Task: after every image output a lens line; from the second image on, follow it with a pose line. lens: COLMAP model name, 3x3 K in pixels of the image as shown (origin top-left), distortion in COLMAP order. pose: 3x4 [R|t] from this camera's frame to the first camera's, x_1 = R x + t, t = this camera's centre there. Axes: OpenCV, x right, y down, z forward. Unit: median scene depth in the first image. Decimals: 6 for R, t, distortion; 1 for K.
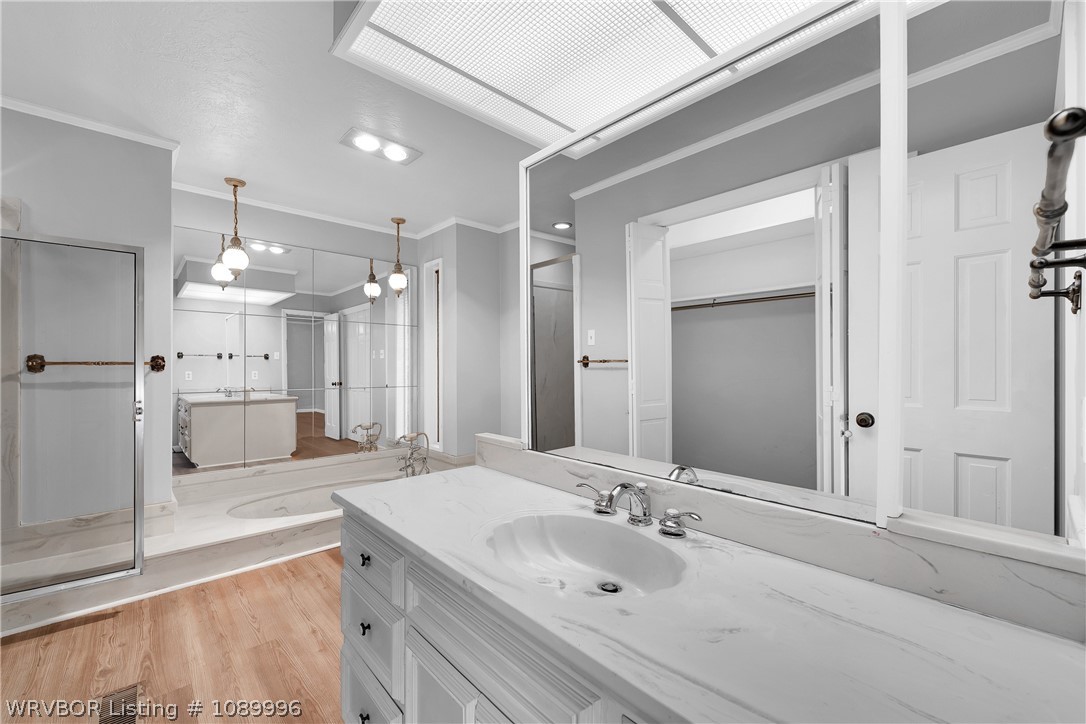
lens RADIAL K [[445.3, 0, 542.9], [0, 445.3, 364.2], [0, 0, 1]] dist [-0.000545, -0.000618]
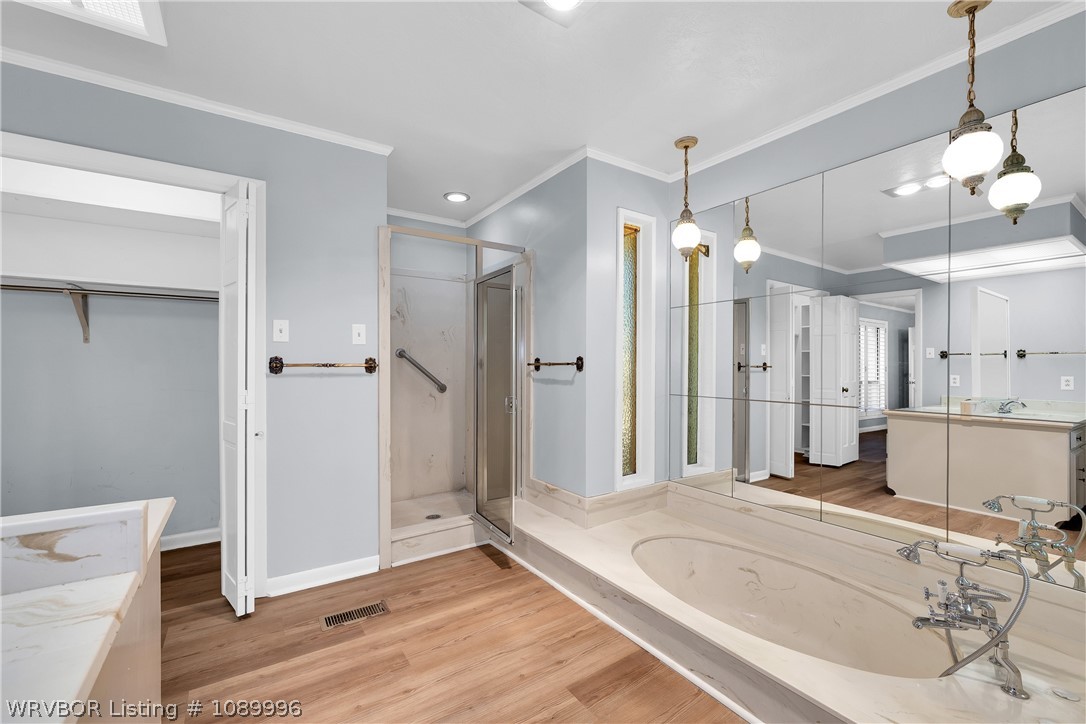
lens RADIAL K [[445.3, 0, 540.1], [0, 445.3, 363.6], [0, 0, 1]] dist [-0.000545, -0.000618]
pose [[-0.145400, -0.000503, -0.989373, 0.229363], [0.002982, 0.999995, -0.000946, -0.001569], [0.989368, -0.003088, -0.145398, 1.194244]]
